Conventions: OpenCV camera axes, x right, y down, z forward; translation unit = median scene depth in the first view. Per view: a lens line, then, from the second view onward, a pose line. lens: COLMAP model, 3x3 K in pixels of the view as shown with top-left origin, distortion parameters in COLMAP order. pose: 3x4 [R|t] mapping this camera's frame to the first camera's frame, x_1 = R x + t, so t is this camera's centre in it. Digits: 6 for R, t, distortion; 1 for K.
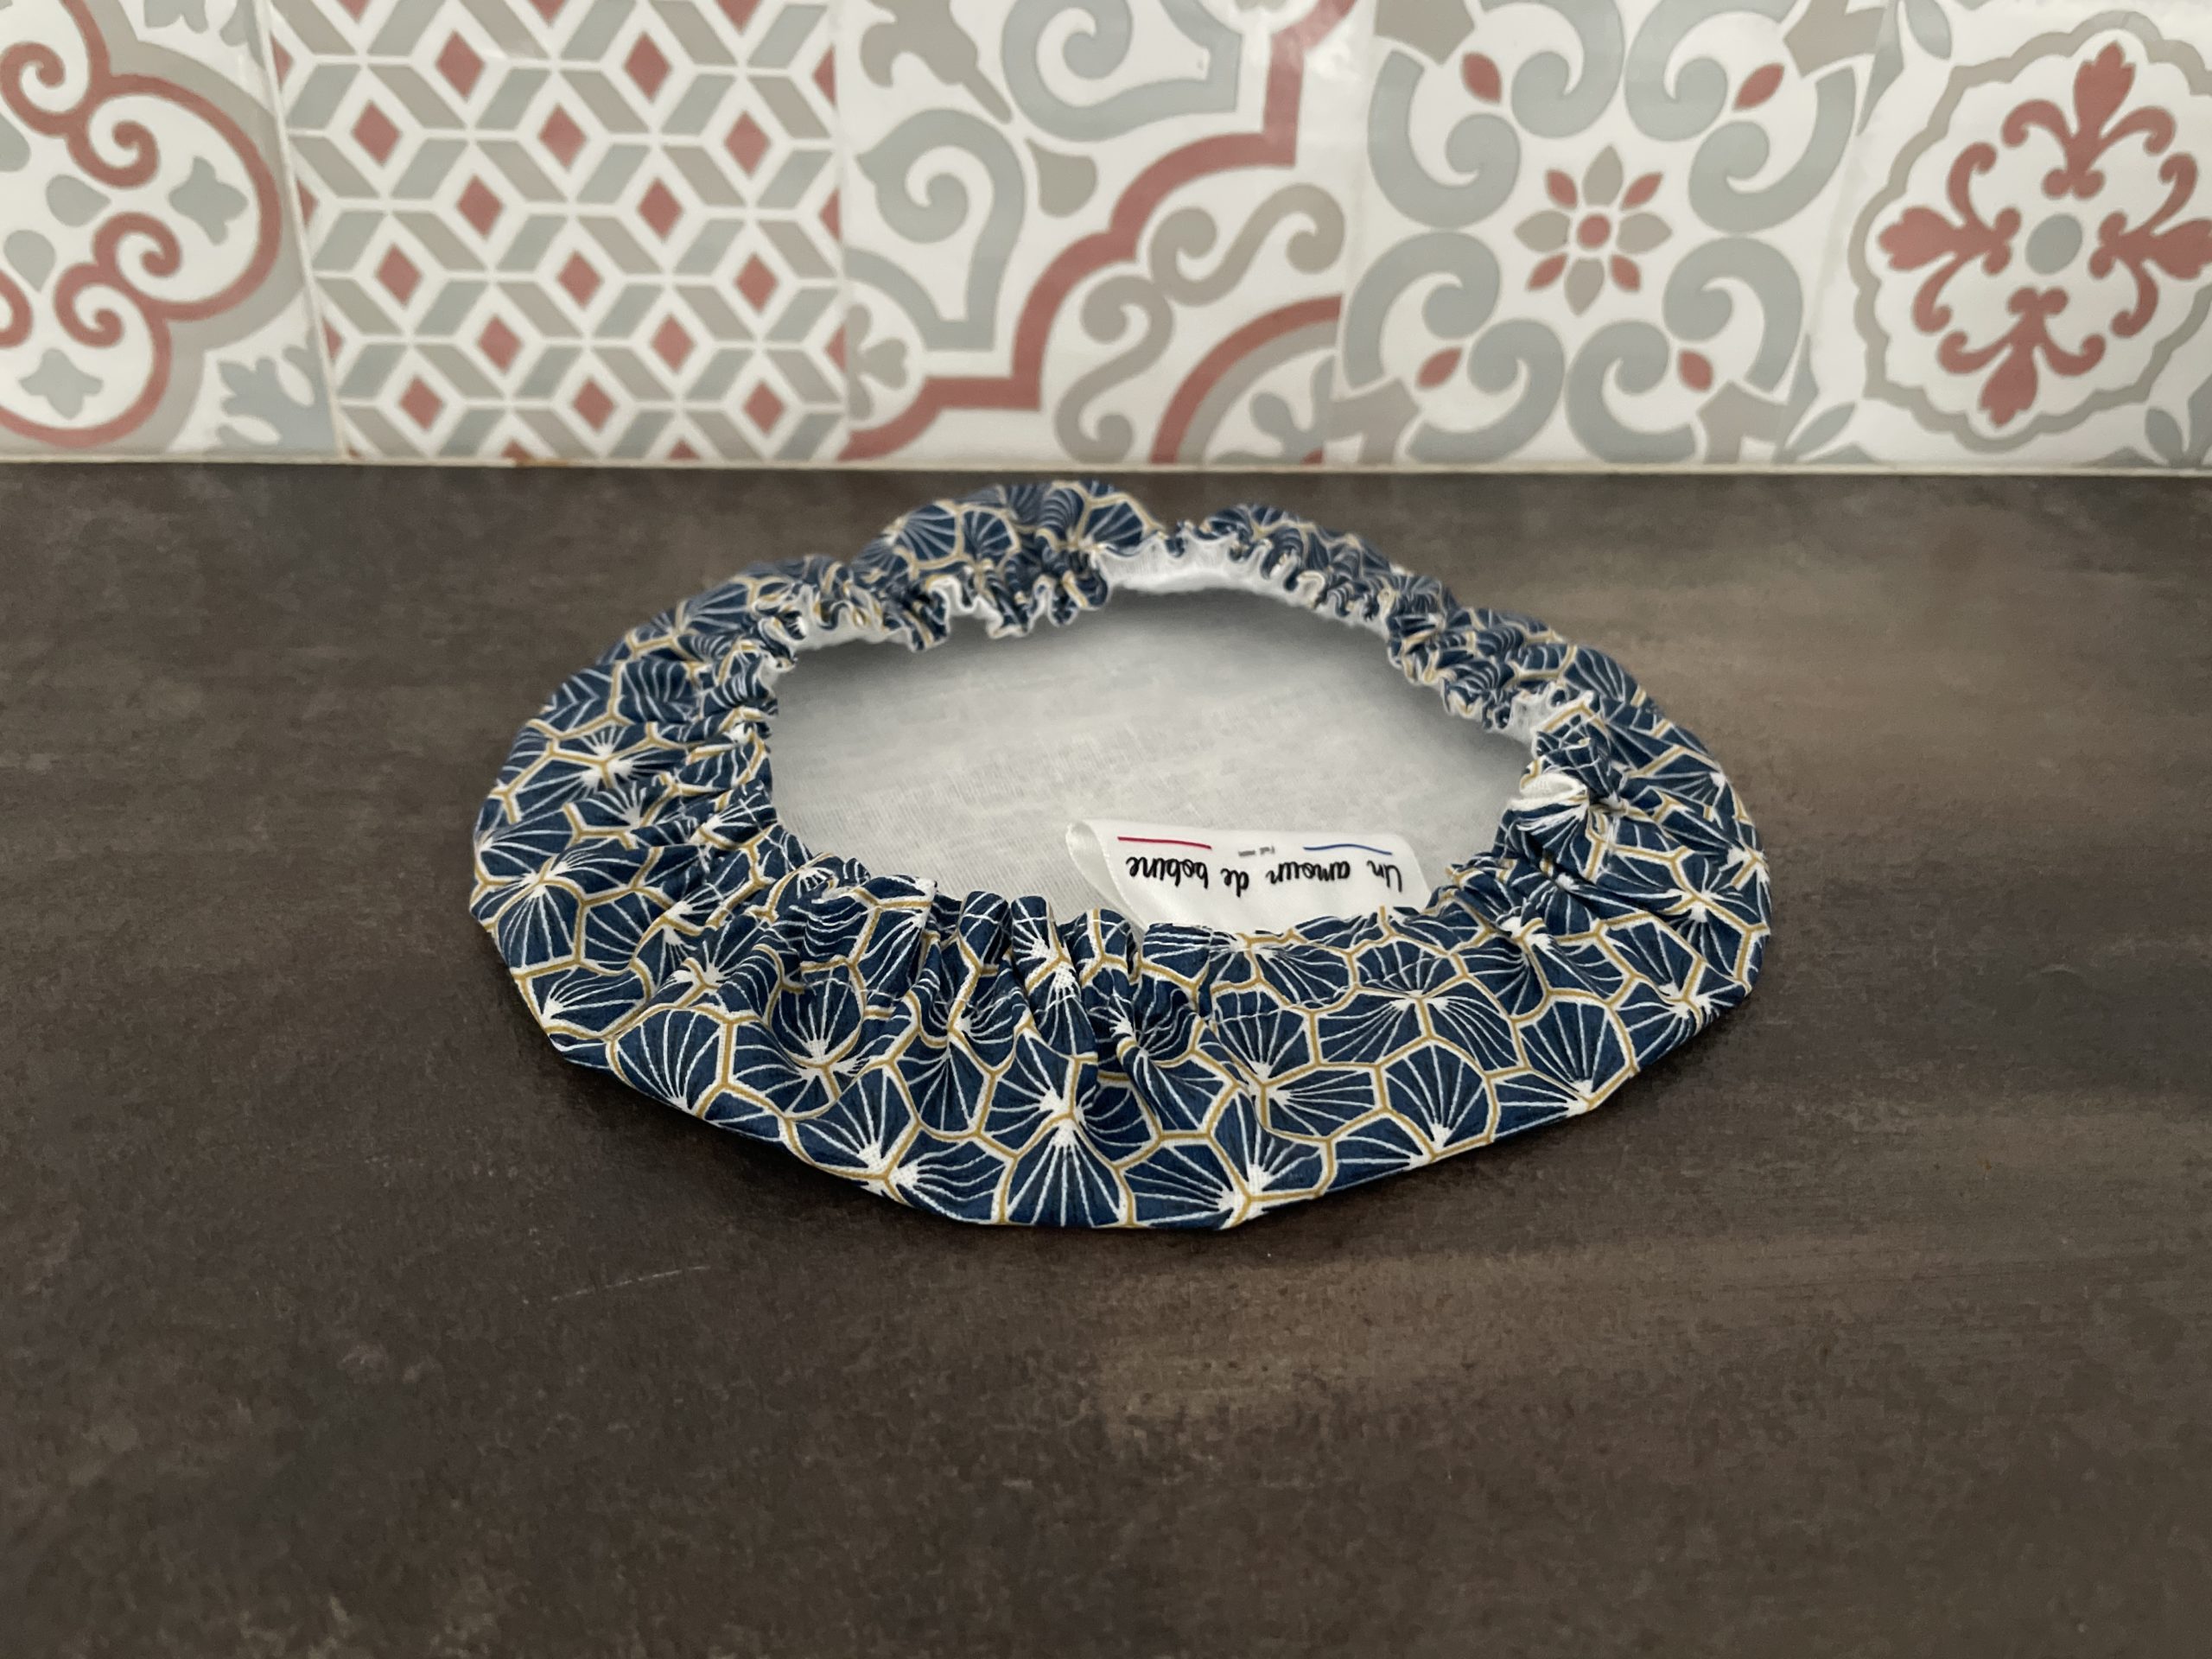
lens RADIAL K [[1675.5, 0, 1104.6], [0, 1675.5, 817.7], [0, 0, 1]] dist [0.060482, -0.109538]
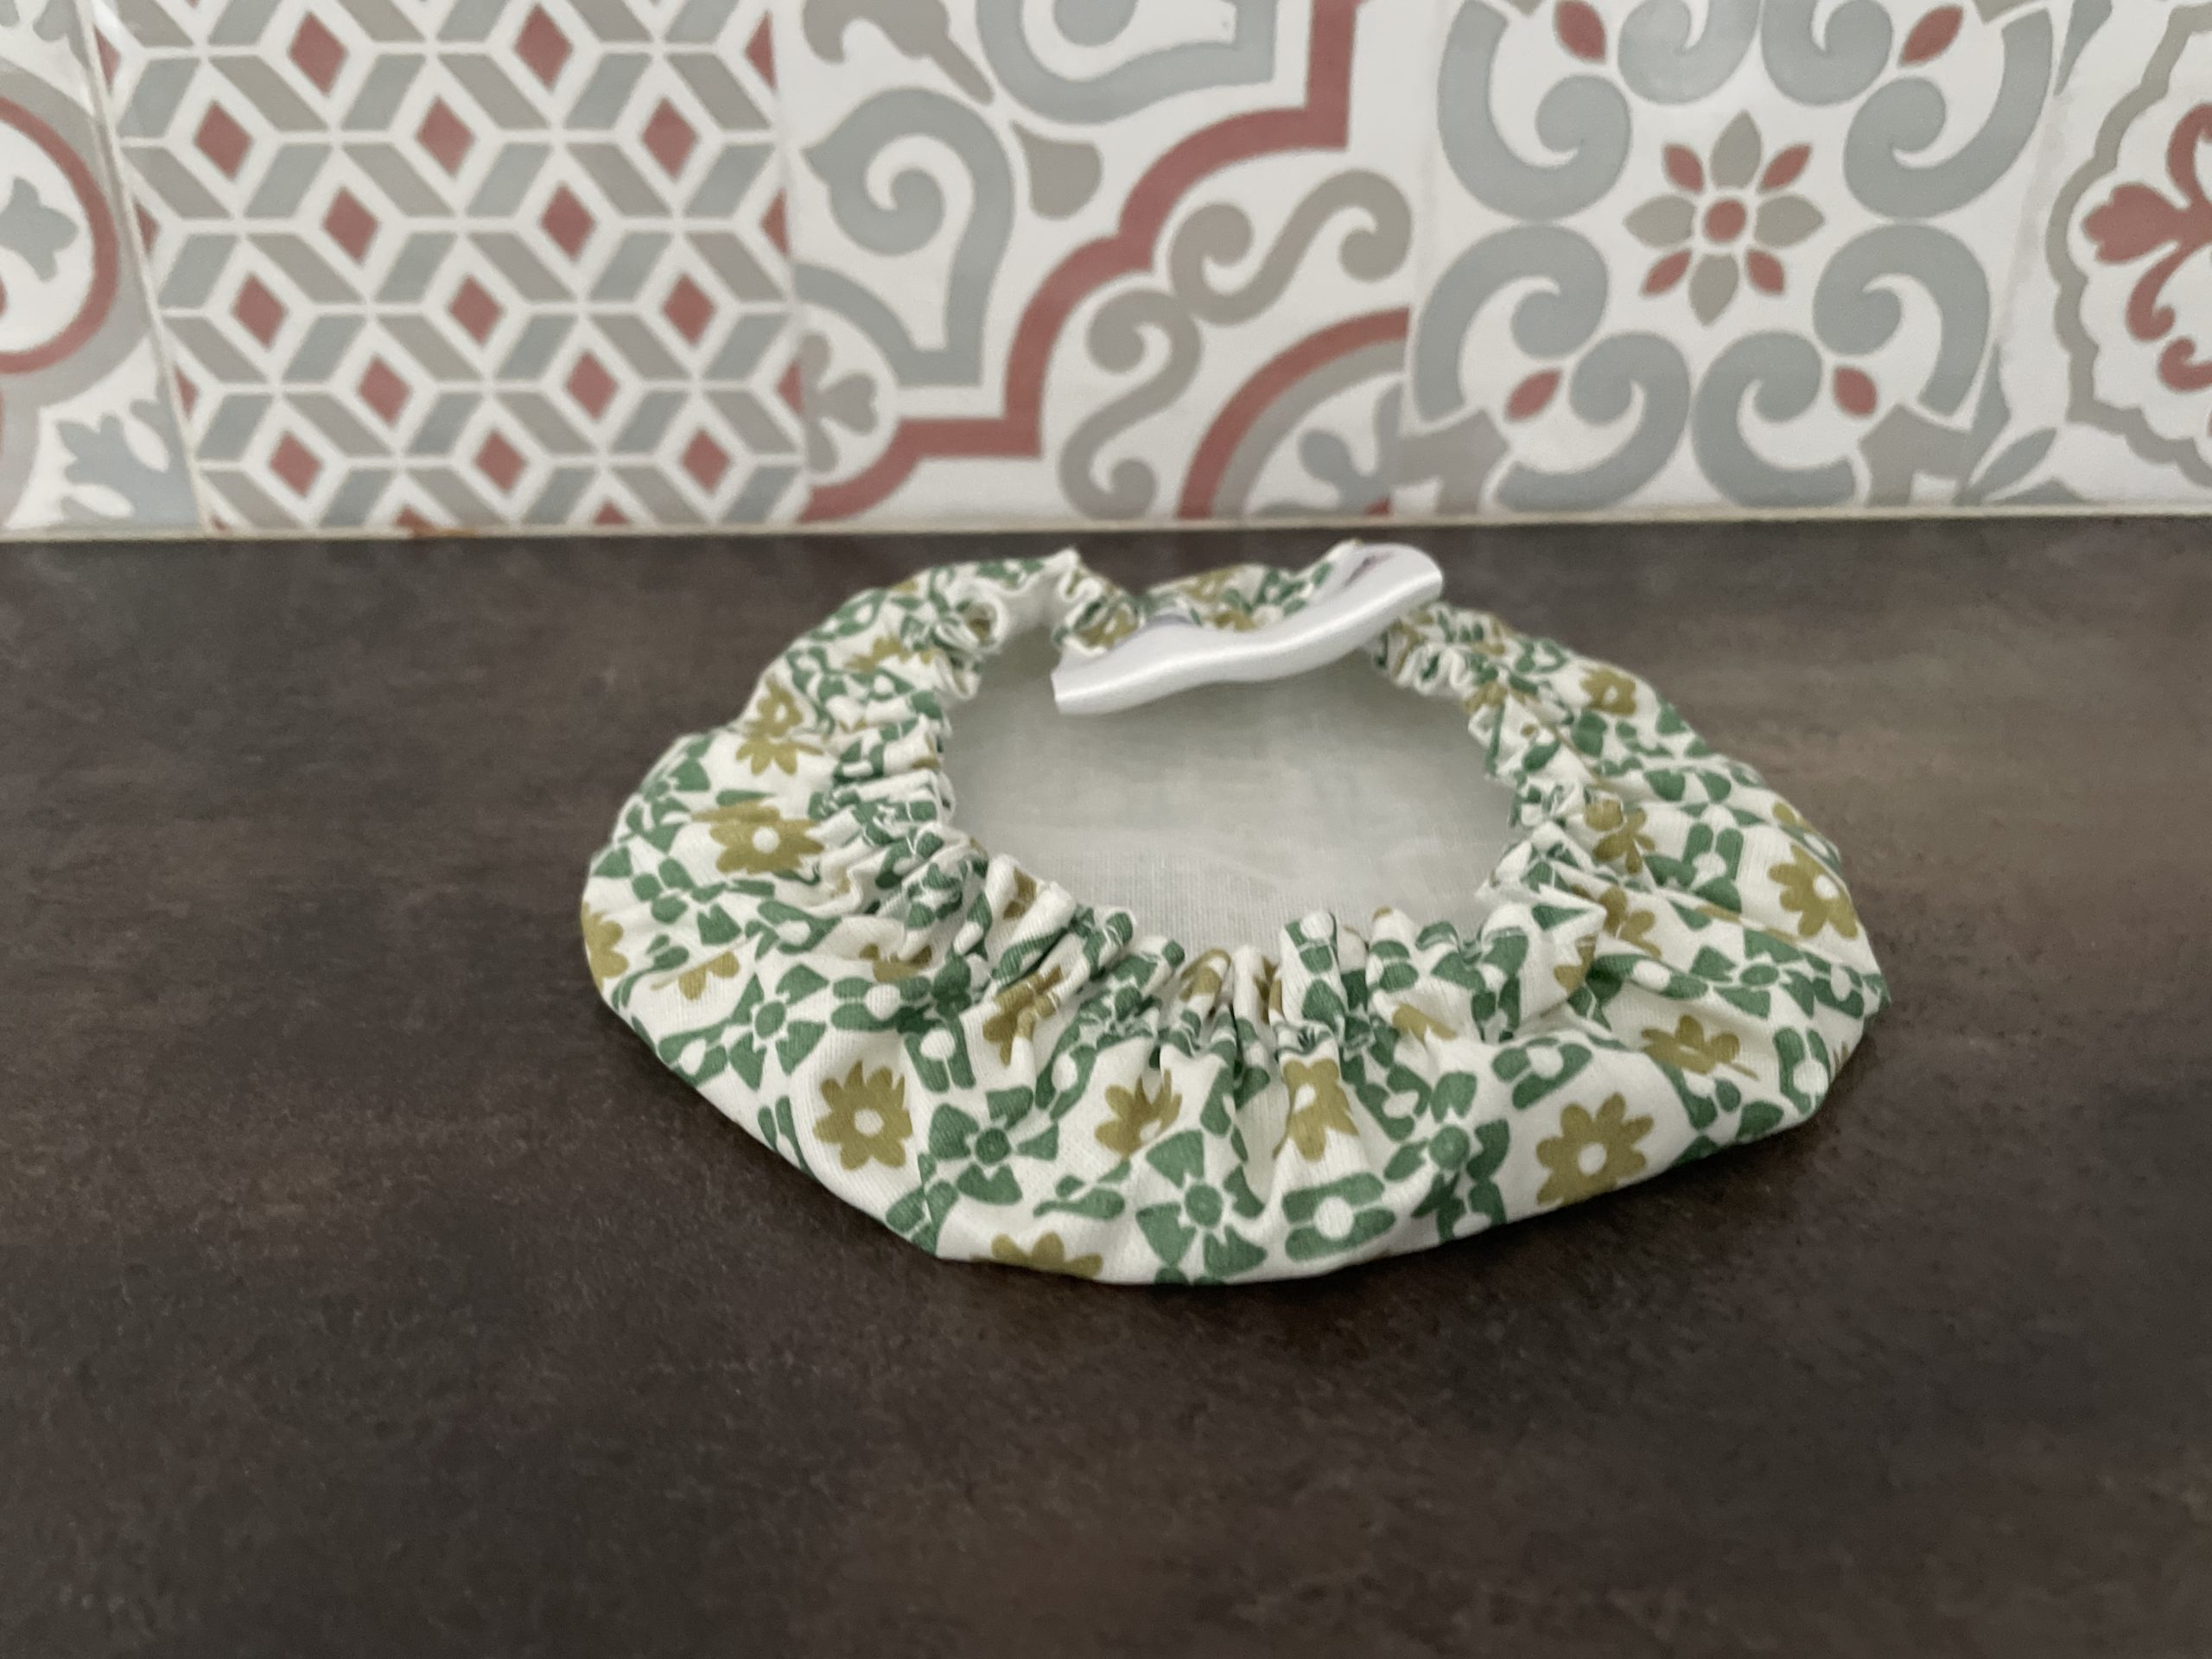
lens RADIAL K [[1694.7, 0, 1105.3], [0, 1694.7, 834.6], [0, 0, 1]] dist [0.054880, -0.109784]
pose [[0.998487, -0.009771, -0.054107, 0.038777], [0.008156, 0.999517, -0.029996, -0.035602], [0.054374, 0.029509, 0.998085, 0.193071]]
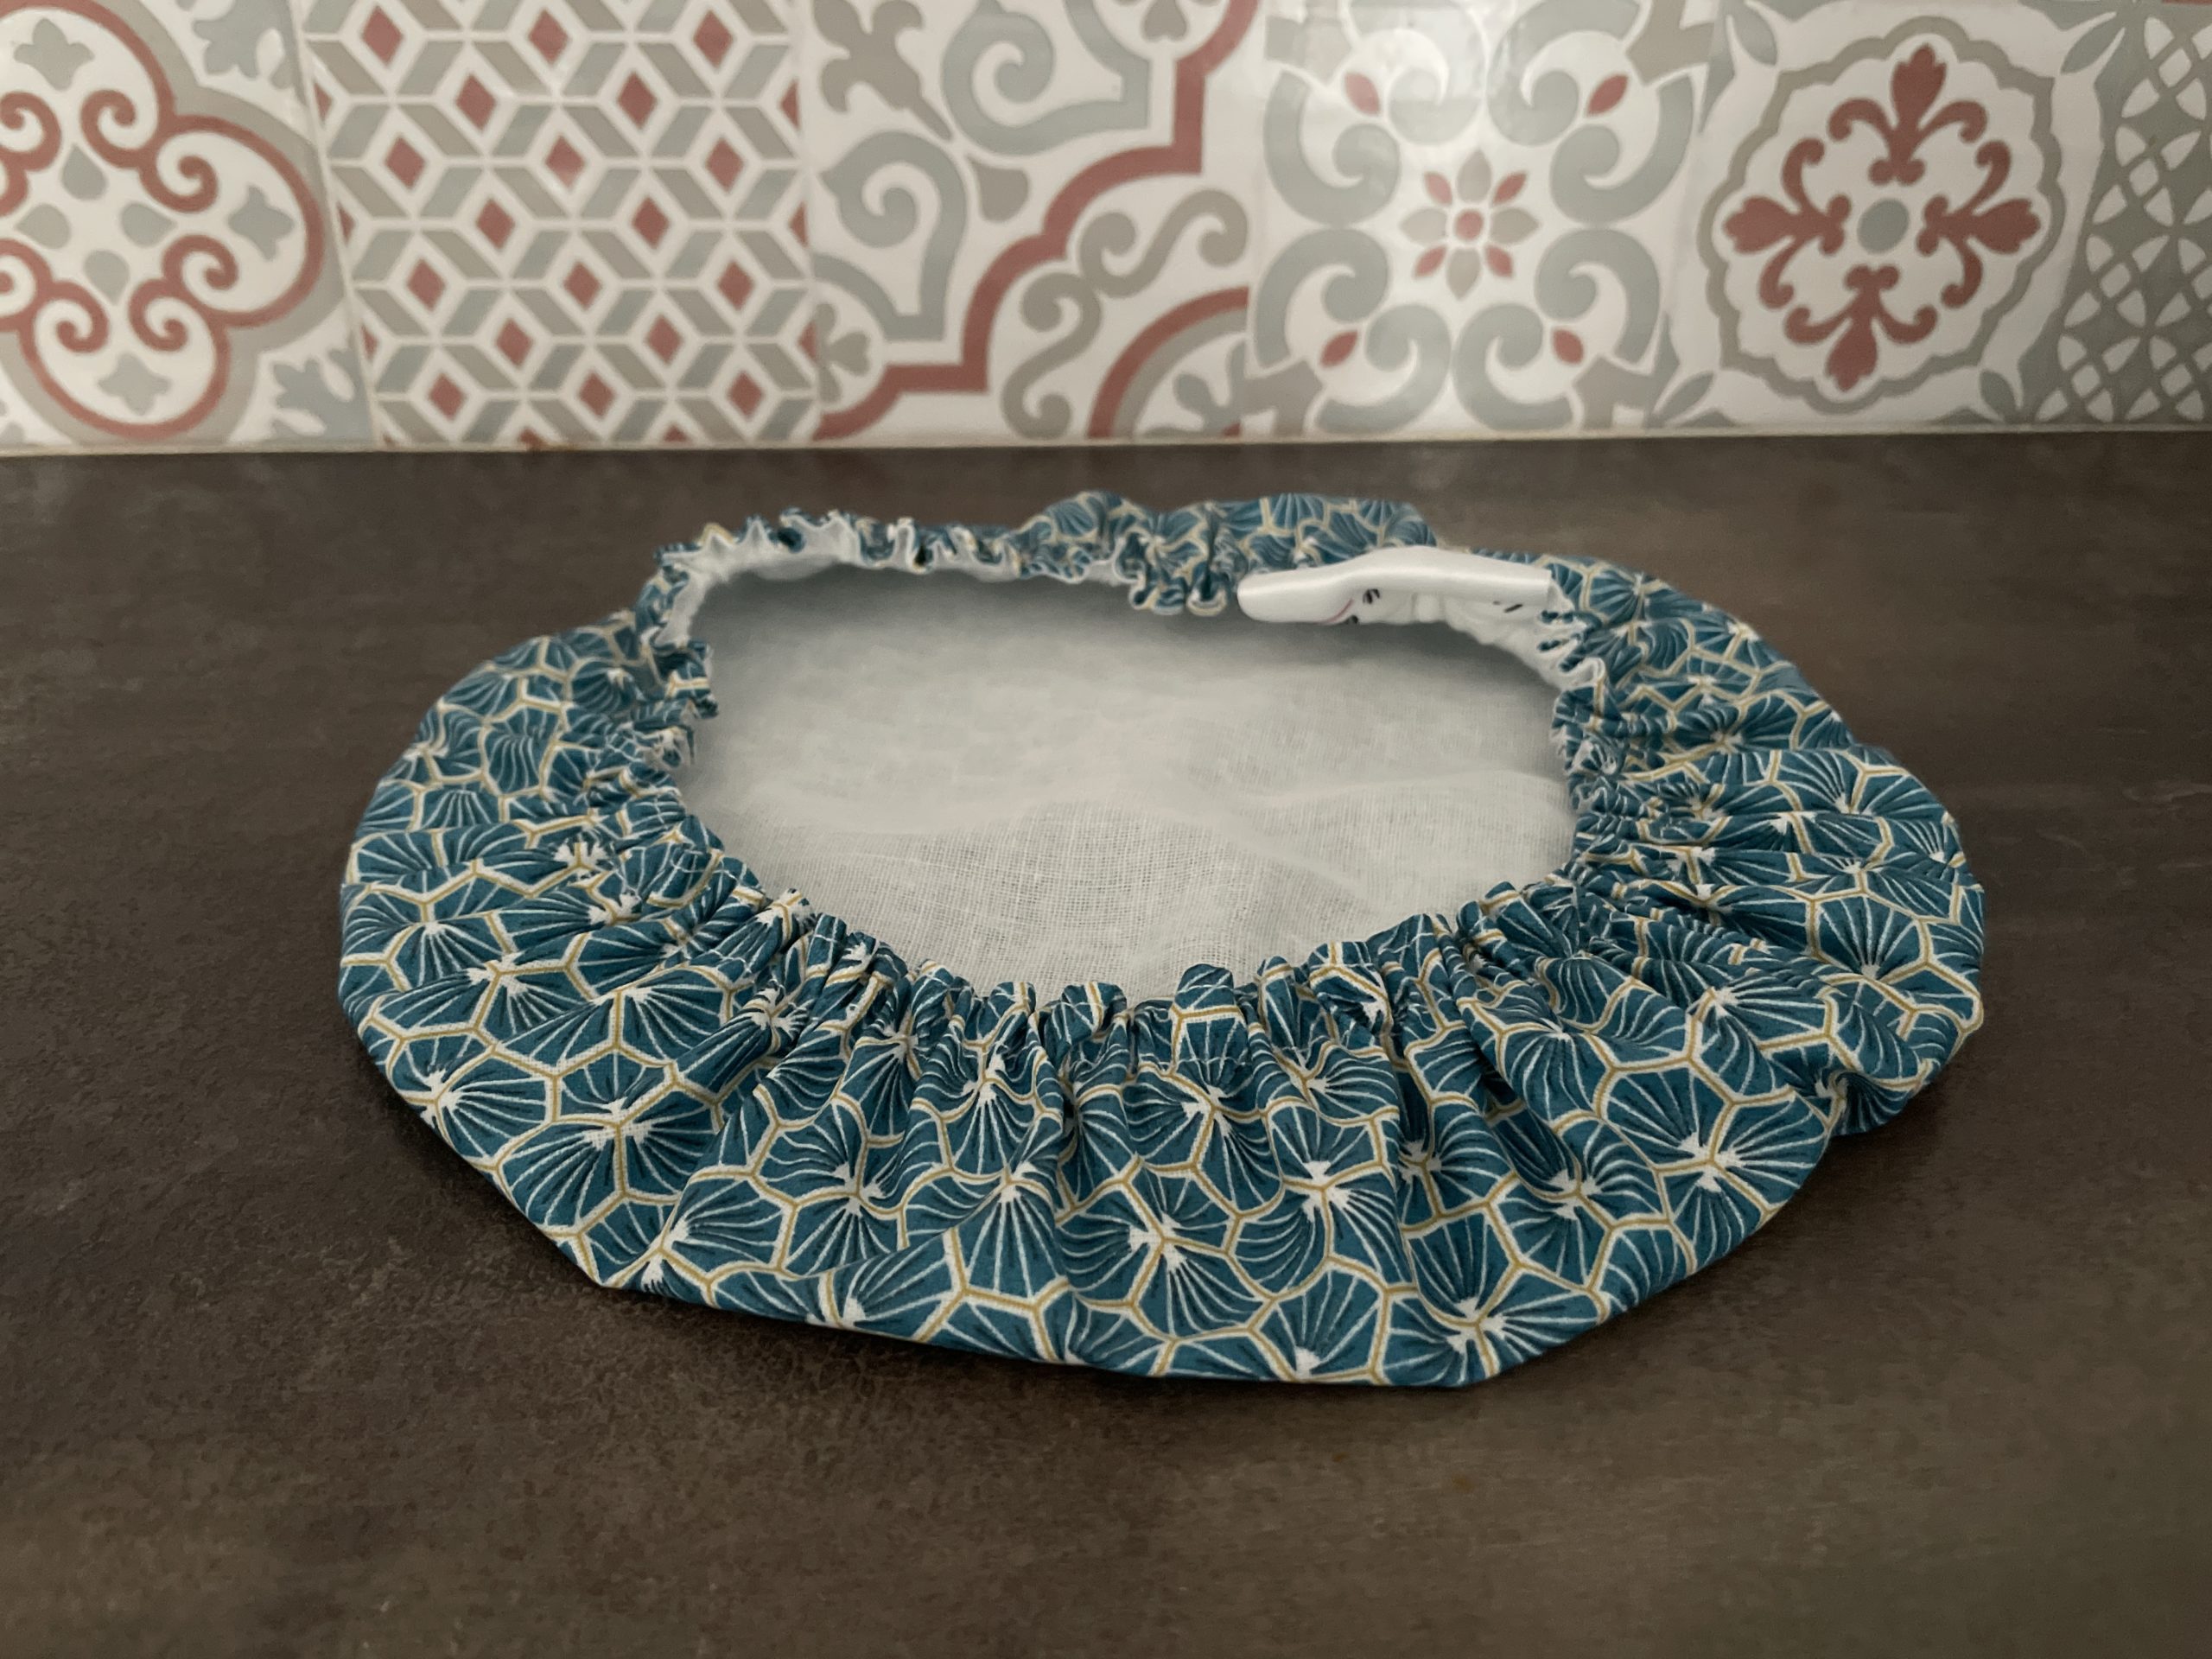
lens RADIAL K [[1668.6, 0, 1109.1], [0, 1668.6, 811.6], [0, 0, 1]] dist [0.058648, -0.105885]
pose [[0.999756, -0.018863, -0.011453, 0.054946], [0.018666, 0.999681, -0.017013, 0.066477], [0.011770, 0.016795, 0.999790, -0.136722]]
